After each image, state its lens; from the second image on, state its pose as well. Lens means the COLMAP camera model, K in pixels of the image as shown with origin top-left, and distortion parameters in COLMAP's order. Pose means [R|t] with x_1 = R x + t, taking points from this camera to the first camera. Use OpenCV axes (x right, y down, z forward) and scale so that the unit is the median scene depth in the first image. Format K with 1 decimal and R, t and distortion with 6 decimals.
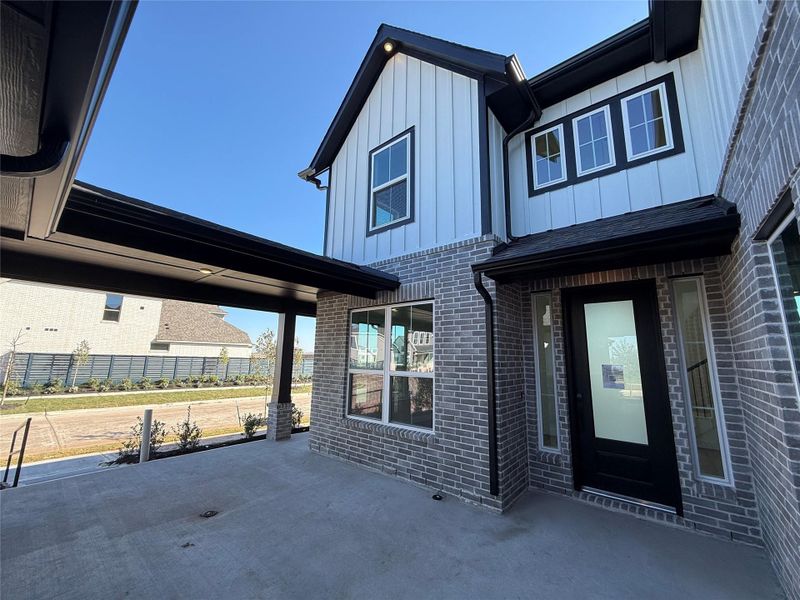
lens RADIAL K [[316.0, 0, 400.5], [0, 316.0, 302.4], [0, 0, 1]] dist [-0.004203, -0.000318]
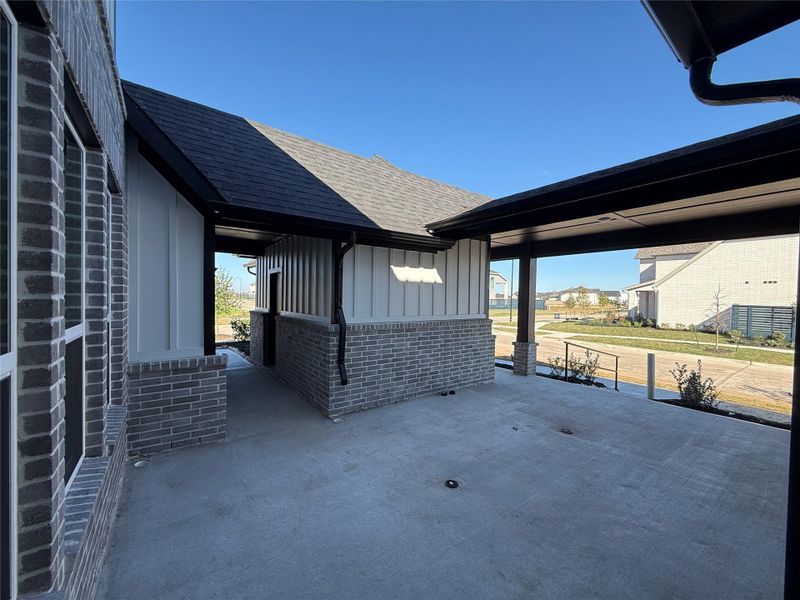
lens RADIAL K [[330.8, 0, 400.0], [0, 330.8, 300.0], [0, 0, 1]] dist [-0.027247, -0.000083]
pose [[-0.269968, -0.013740, -0.962771, 0.803060], [0.142368, 0.988338, -0.054026, 0.168263], [0.952286, -0.151653, -0.264864, 0.851682]]
